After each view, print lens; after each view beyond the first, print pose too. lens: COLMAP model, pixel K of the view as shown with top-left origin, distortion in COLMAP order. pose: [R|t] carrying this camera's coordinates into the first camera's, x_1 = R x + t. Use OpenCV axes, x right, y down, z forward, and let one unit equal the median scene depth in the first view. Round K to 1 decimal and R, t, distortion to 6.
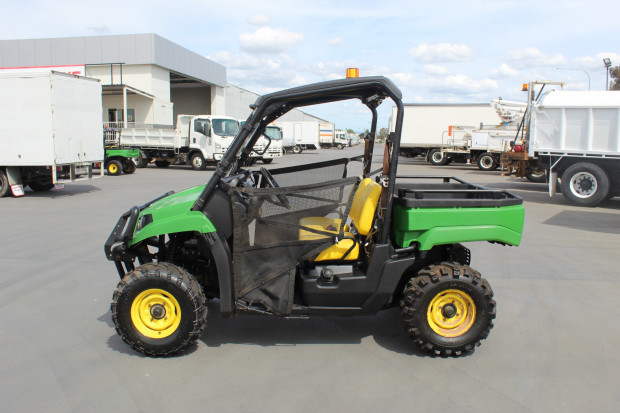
lens RADIAL K [[555.9, 0, 316.7], [0, 555.9, 203.7], [0, 0, 1]] dist [-0.173214, 0.199915]
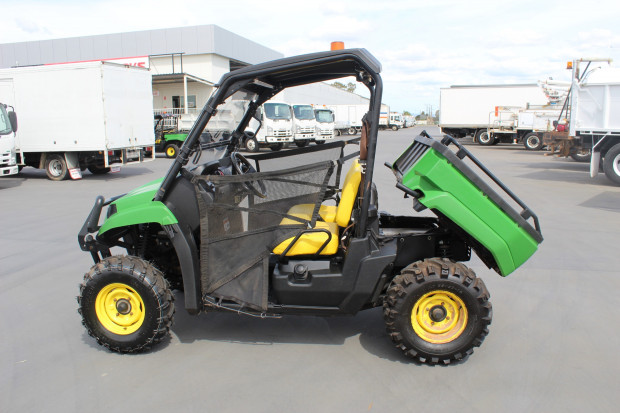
lens RADIAL K [[516.0, 0, 314.6], [0, 516.0, 205.7], [0, 0, 1]] dist [-0.161194, 0.138585]
pose [[0.992897, 0.001119, -0.118974, 0.112813], [0.004386, 0.998932, 0.045999, -0.013784], [0.118899, -0.046194, 0.991831, 0.135947]]
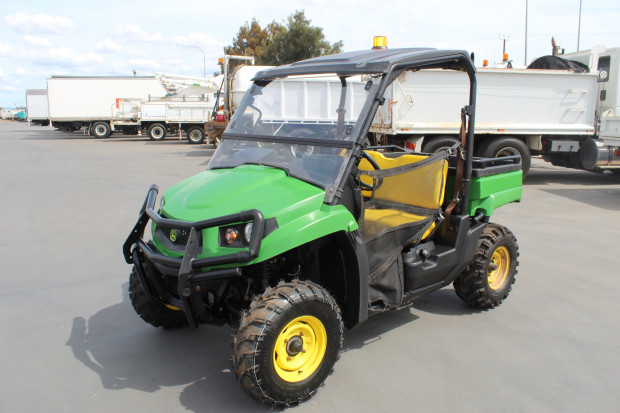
lens RADIAL K [[516.0, 0, 314.6], [0, 516.0, 205.7], [0, 0, 1]] dist [-0.161194, 0.138585]
pose [[0.764624, -0.121745, 0.632873, -0.536393], [0.078203, 0.992266, 0.096399, -0.044438], [-0.639714, -0.024216, 0.768231, 0.350499]]
